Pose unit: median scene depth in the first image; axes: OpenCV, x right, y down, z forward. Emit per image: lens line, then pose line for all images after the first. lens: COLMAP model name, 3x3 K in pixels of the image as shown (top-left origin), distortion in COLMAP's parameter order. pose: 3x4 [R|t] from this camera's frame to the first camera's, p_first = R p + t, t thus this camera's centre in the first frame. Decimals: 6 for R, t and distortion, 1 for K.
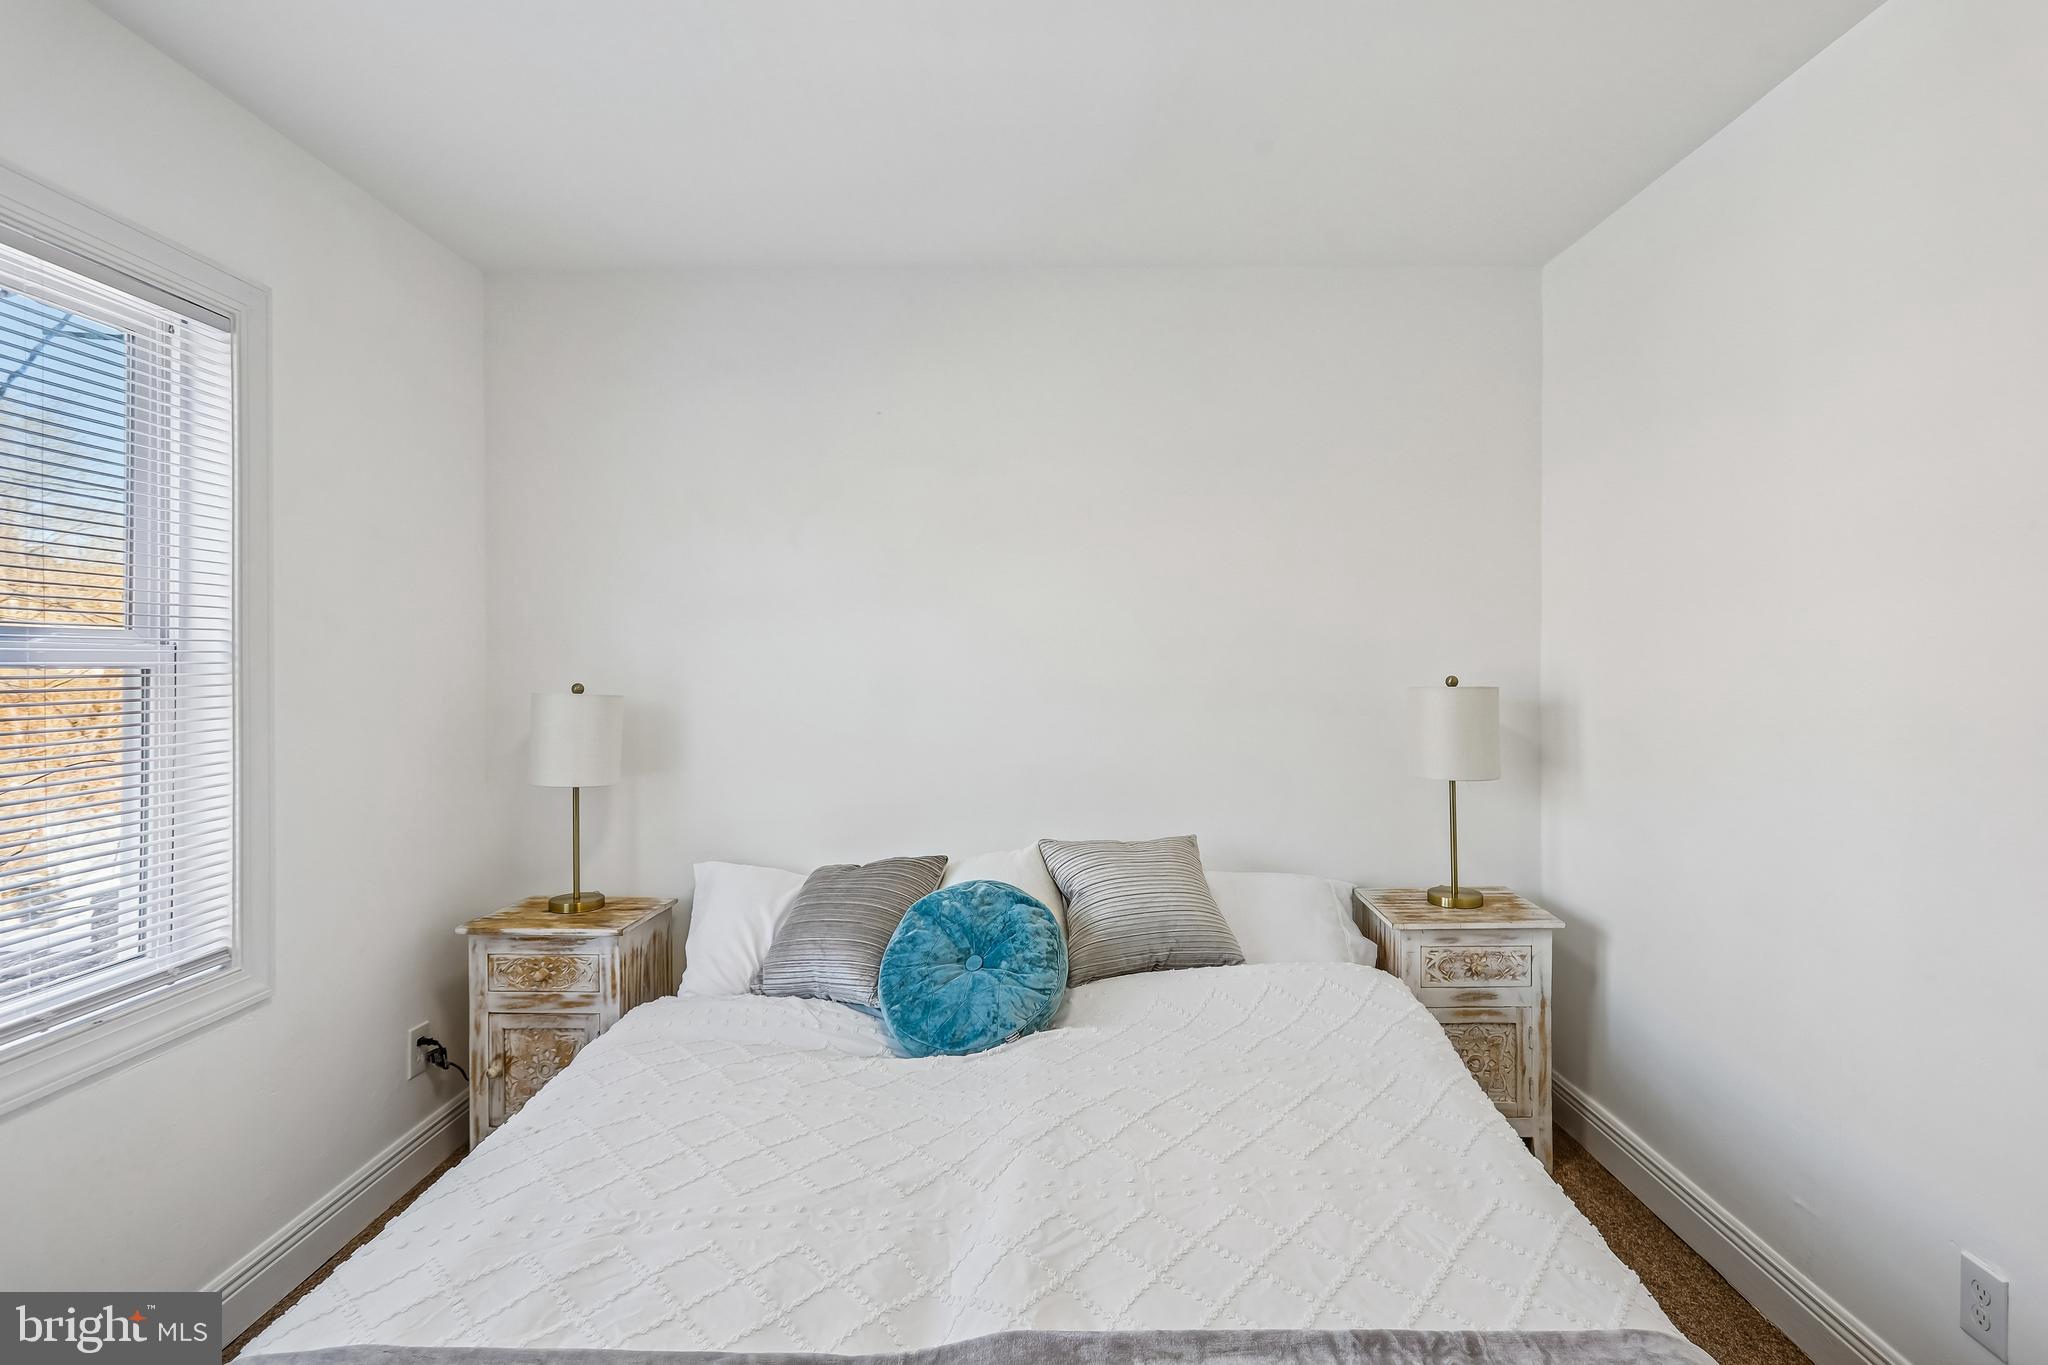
lens RADIAL K [[990.7, 0, 1032.4], [0, 990.7, 672.6], [0, 0, 1]] dist [-0.001385, 0.000204]
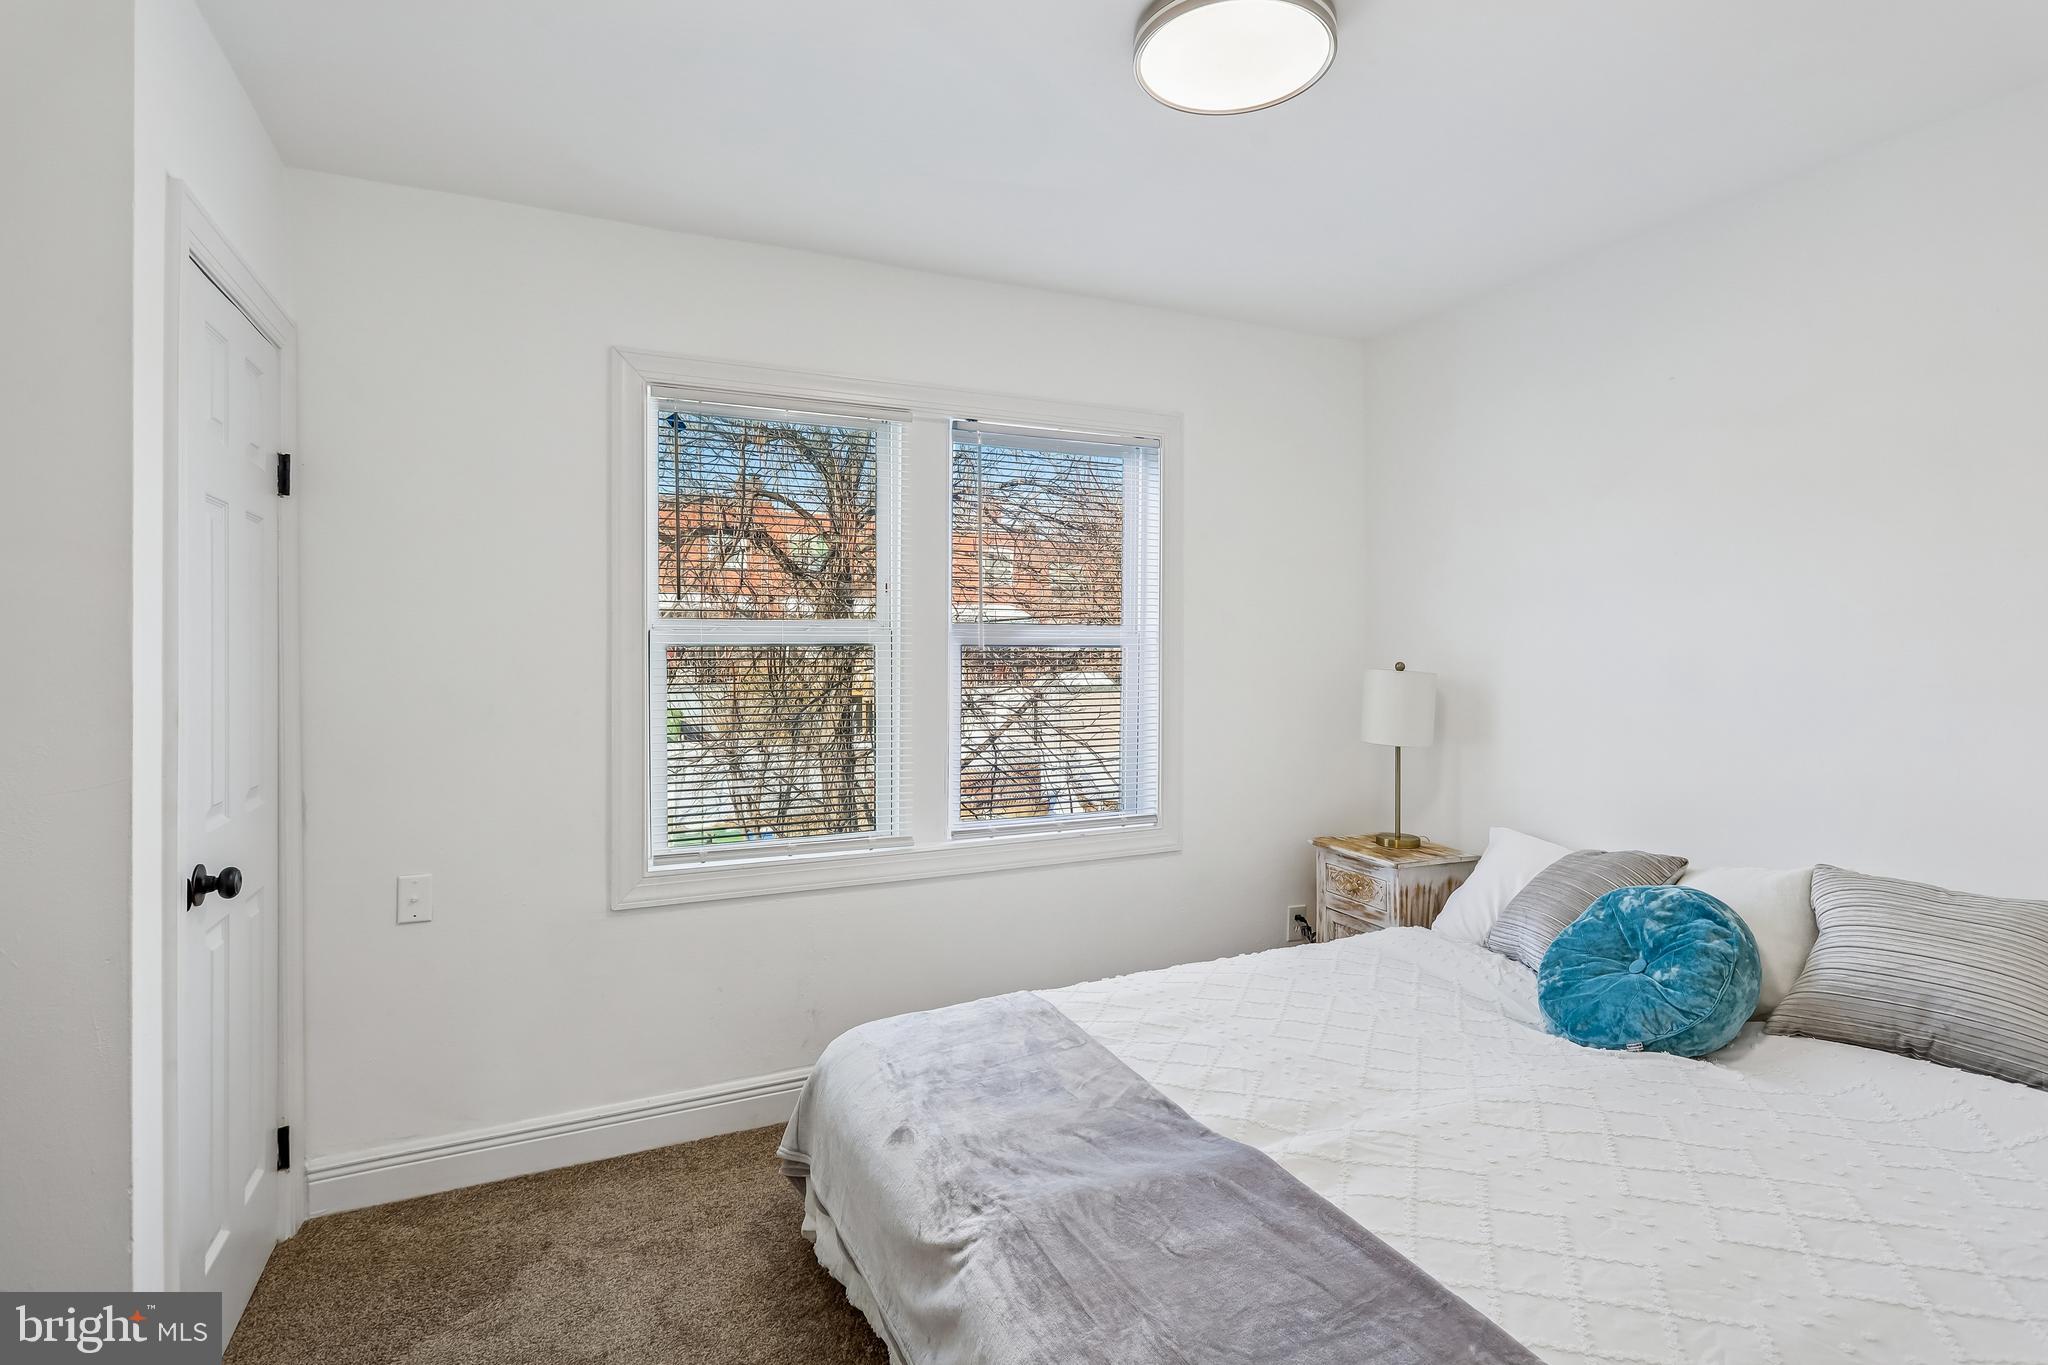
lens RADIAL K [[980.6, 0, 1025.4], [0, 980.6, 647.2], [0, 0, 1]] dist [-0.000878, -0.000148]
pose [[0.426864, 0.004925, -0.904302, 0.509882], [-0.008293, 0.999964, 0.001532, -0.006269], [0.904278, 0.006845, 0.426890, 0.070913]]
